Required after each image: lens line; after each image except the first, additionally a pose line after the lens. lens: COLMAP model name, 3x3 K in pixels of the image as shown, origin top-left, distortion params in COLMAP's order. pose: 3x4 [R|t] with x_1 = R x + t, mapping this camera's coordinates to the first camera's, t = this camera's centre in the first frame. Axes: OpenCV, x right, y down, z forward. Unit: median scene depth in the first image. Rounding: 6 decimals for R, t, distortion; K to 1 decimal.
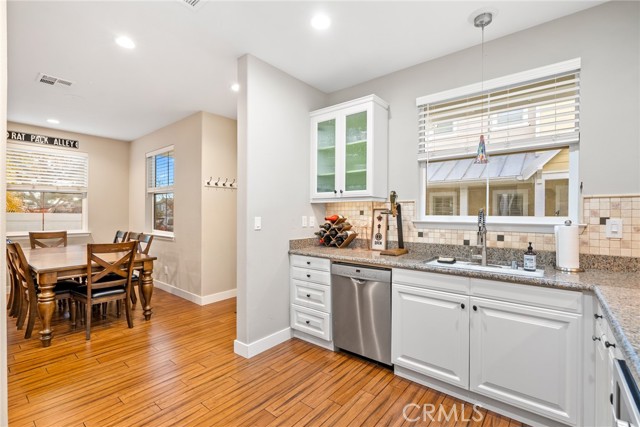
lens RADIAL K [[292.9, 0, 308.7], [0, 292.9, 214.8], [0, 0, 1]] dist [0.004065, 0.000544]
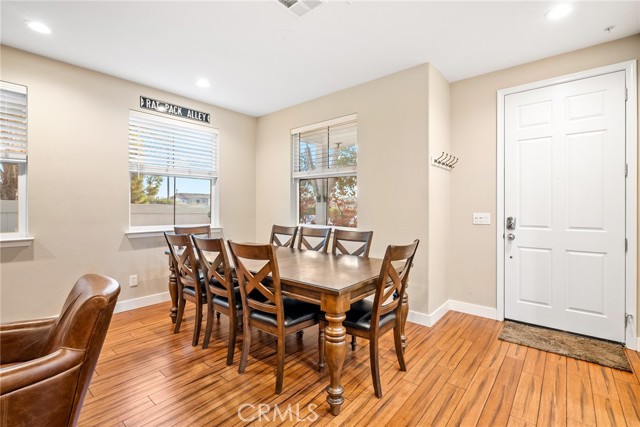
lens RADIAL K [[290.7, 0, 323.6], [0, 290.7, 208.3], [0, 0, 1]] dist [0.000859, 0.000533]
pose [[0.999996, 0.000890, -0.002652, -0.534301], [-0.000902, 0.999989, -0.004584, 0.013085], [0.002648, 0.004586, 0.999986, 0.229116]]
